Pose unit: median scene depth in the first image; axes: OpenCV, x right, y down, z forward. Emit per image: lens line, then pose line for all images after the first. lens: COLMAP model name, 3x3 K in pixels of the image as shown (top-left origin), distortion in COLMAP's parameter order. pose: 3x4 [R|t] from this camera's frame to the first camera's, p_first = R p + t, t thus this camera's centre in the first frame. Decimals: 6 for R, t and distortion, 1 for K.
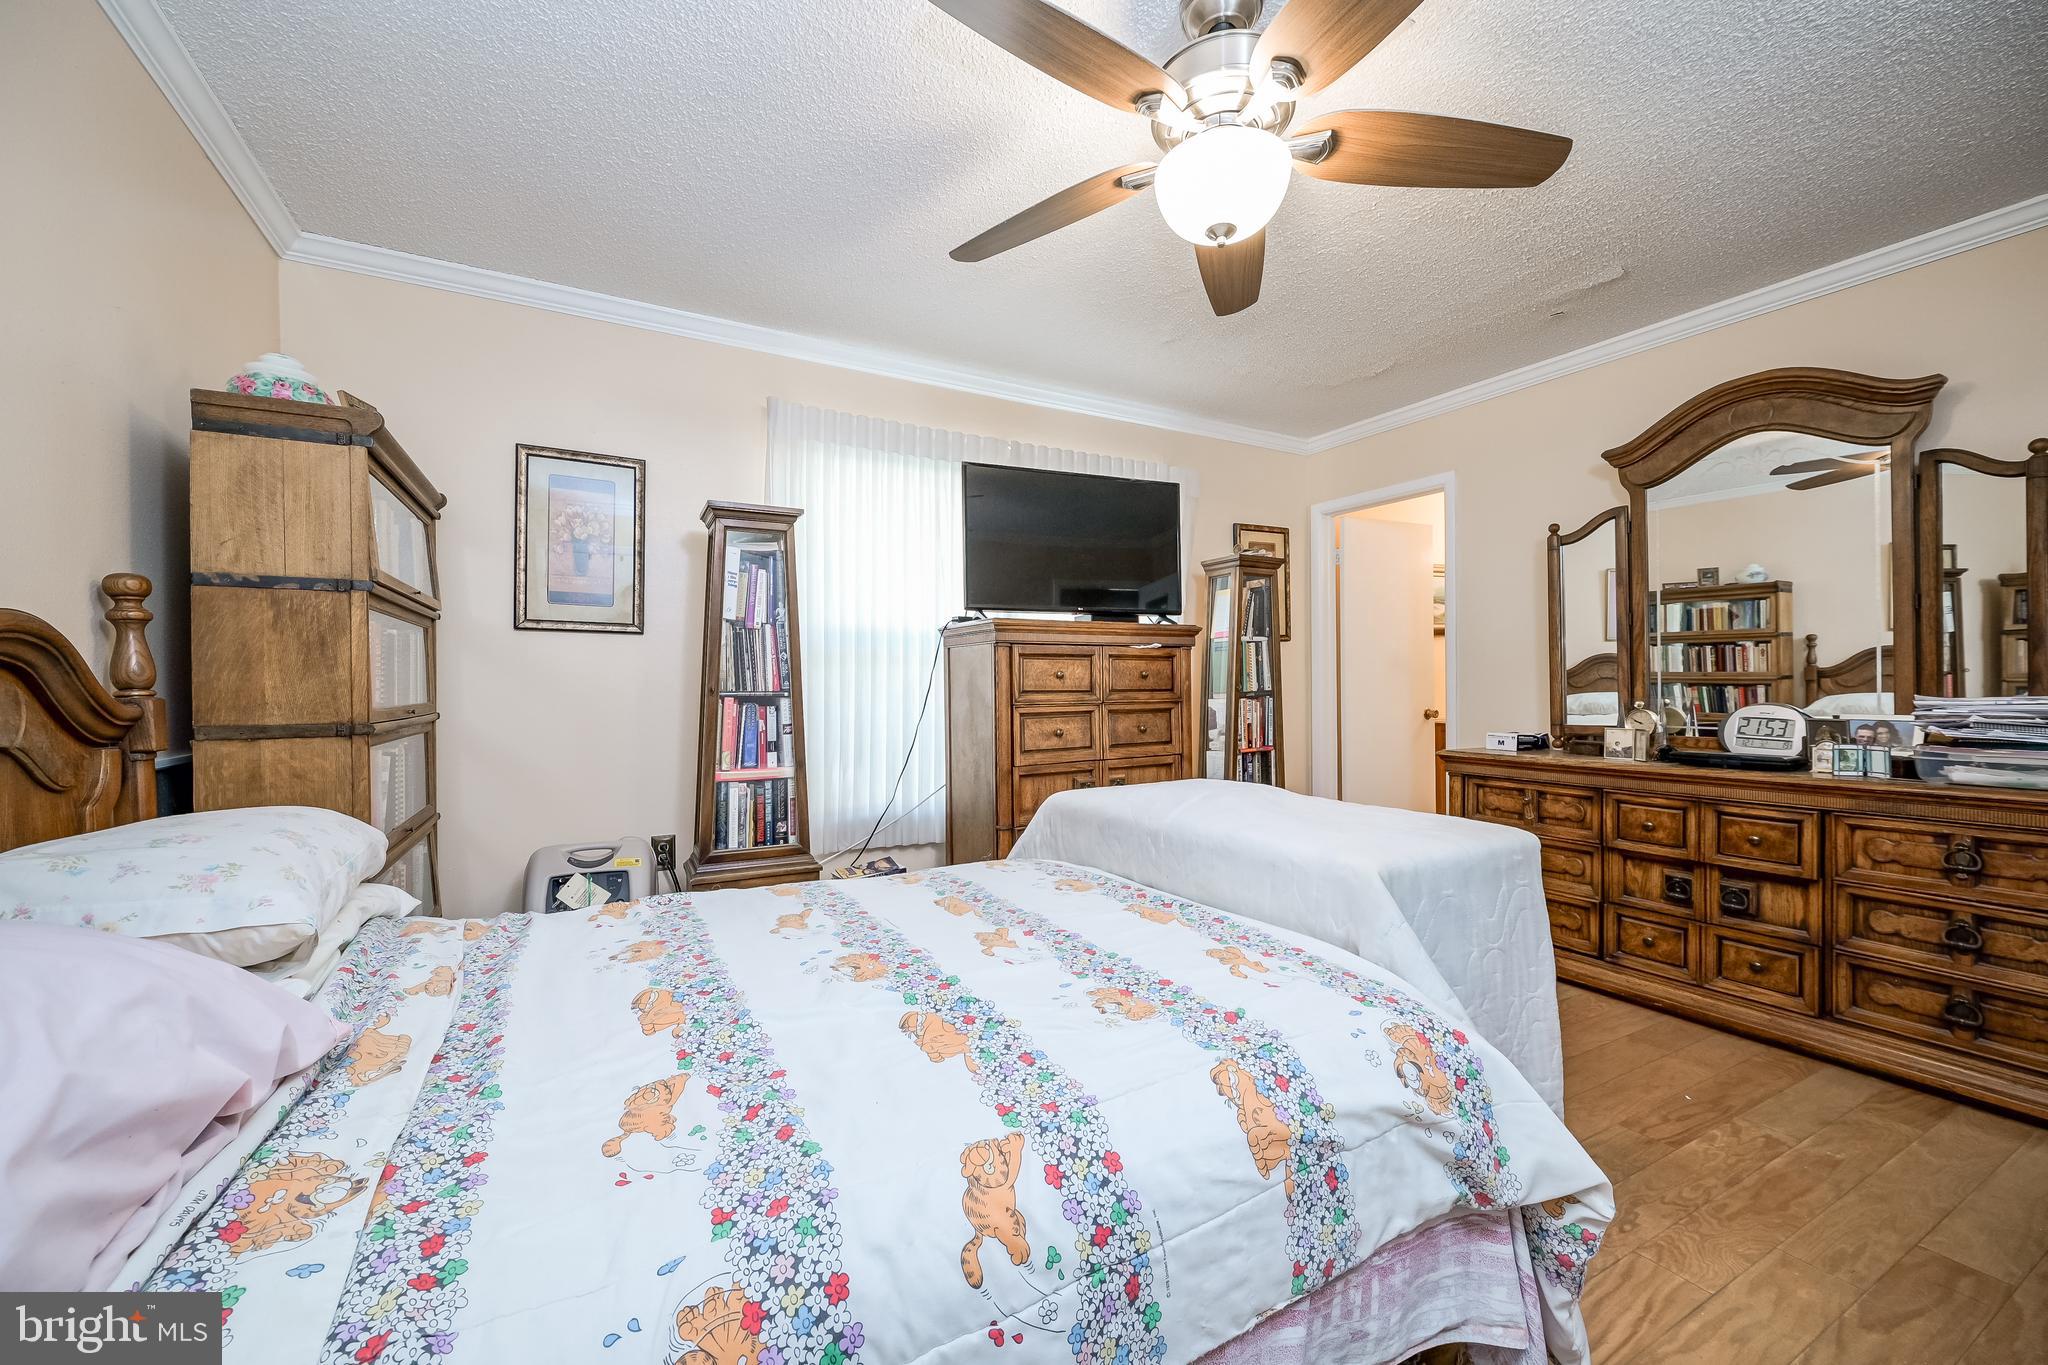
lens RADIAL K [[794.8, 0, 1025.5], [0, 794.8, 680.6], [0, 0, 1]] dist [0.002085, -0.000019]
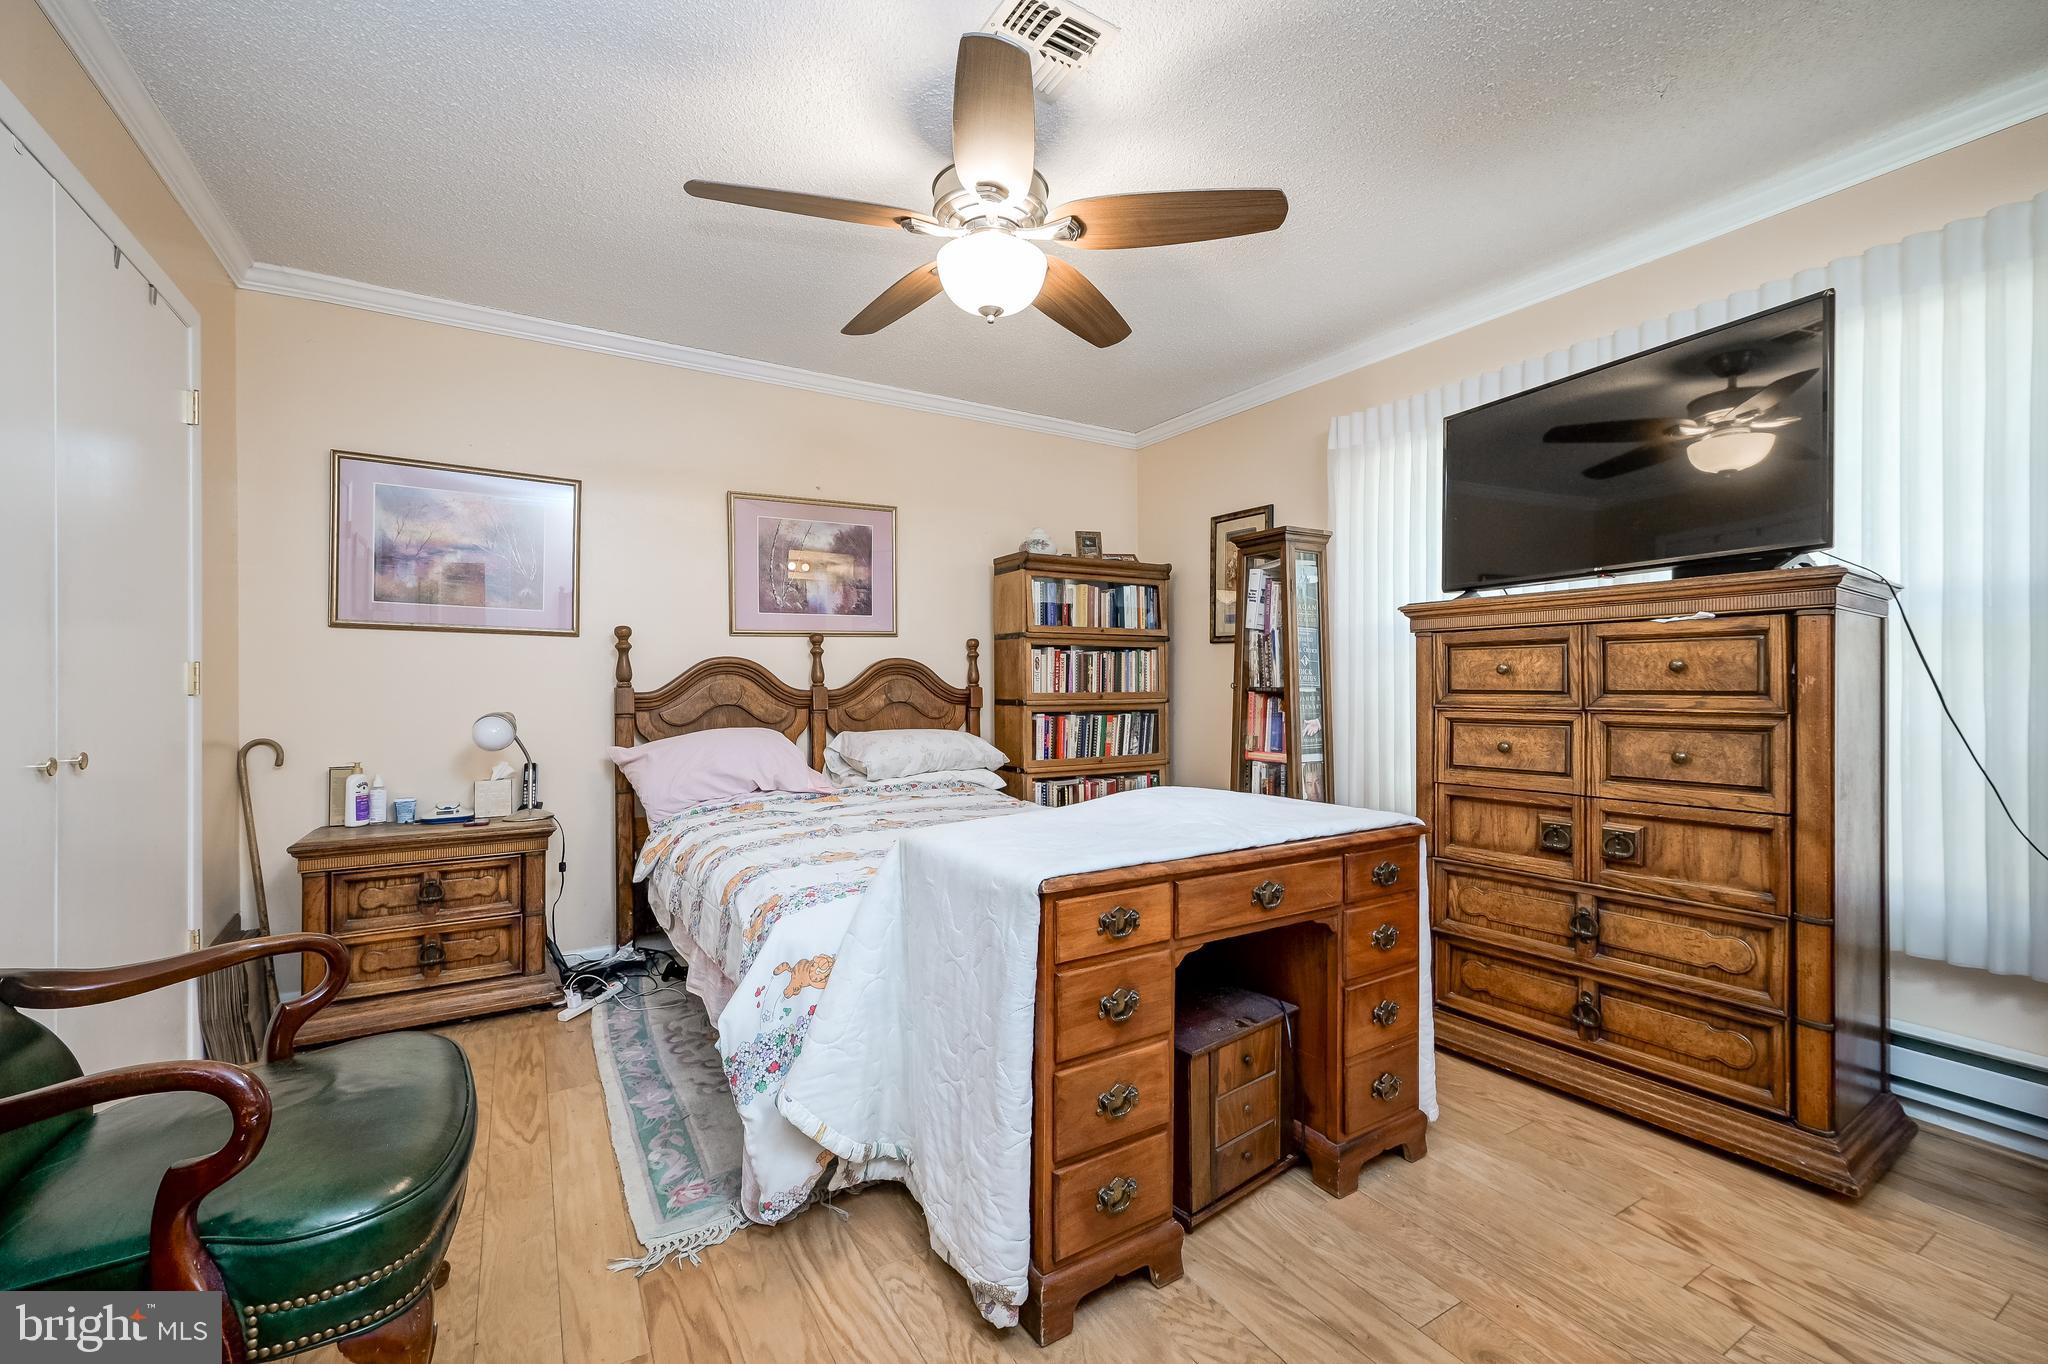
lens RADIAL K [[837.3, 0, 1029.0], [0, 837.3, 686.8], [0, 0, 1]] dist [0.000509, -0.000080]
pose [[0.044877, 0.007382, -0.998965, 0.786846], [0.002445, 0.999969, 0.007499, 0.002253], [0.998990, -0.002779, 0.044857, 0.515476]]
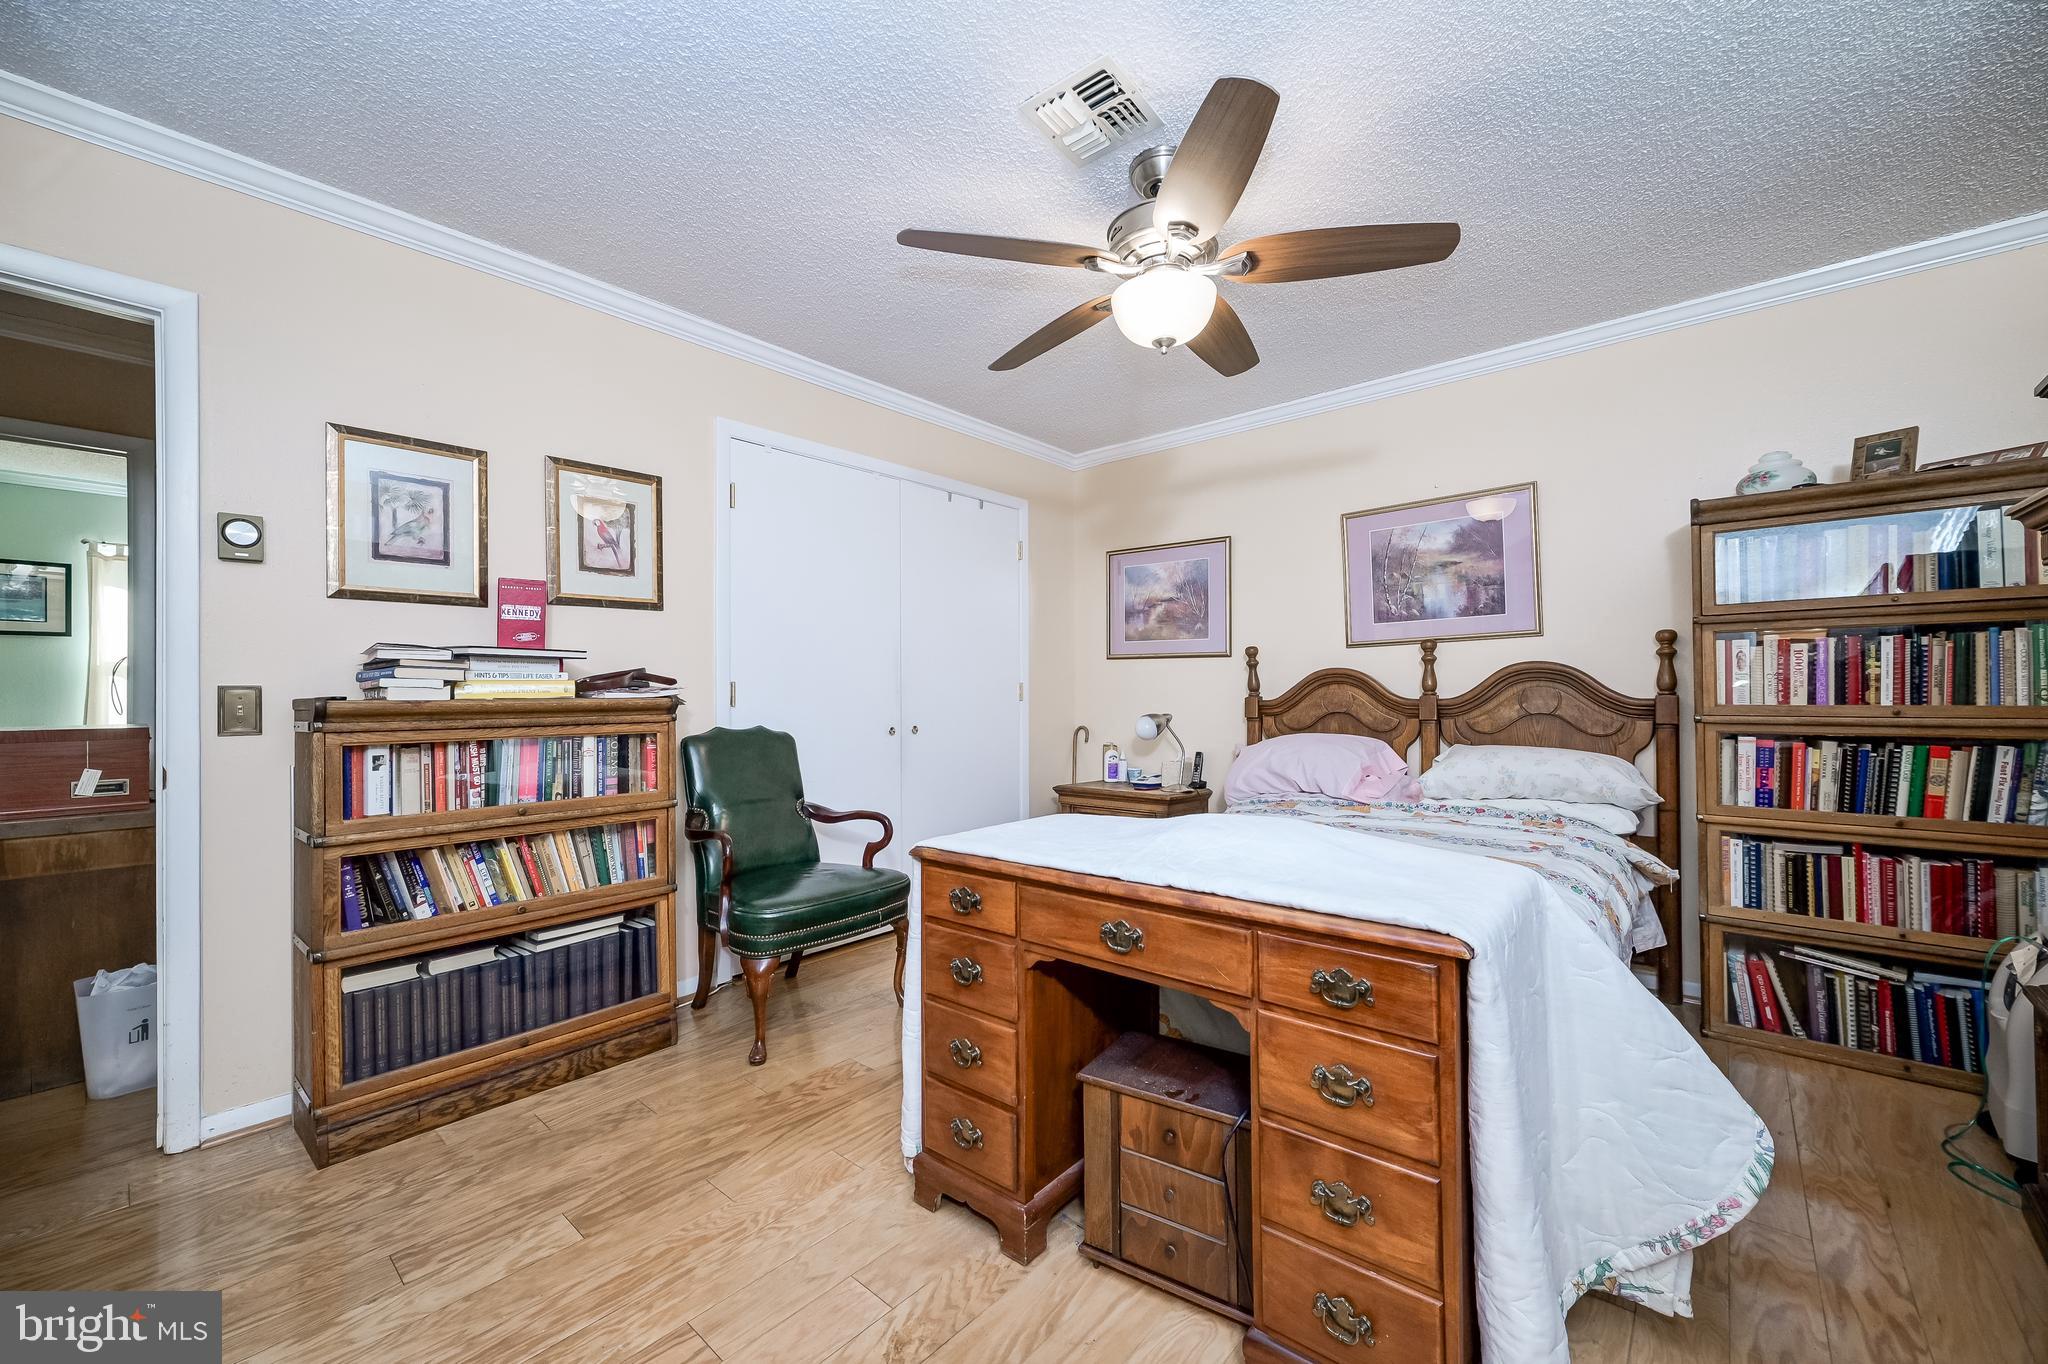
lens RADIAL K [[794.8, 0, 1028.0], [0, 794.8, 684.8], [0, 0, 1]] dist [0.002085, -0.000019]
pose [[-0.934820, 0.006420, -0.355065, 0.472728], [0.011070, 0.999877, -0.011067, 0.001639], [0.354950, -0.014276, -0.934776, 1.086184]]
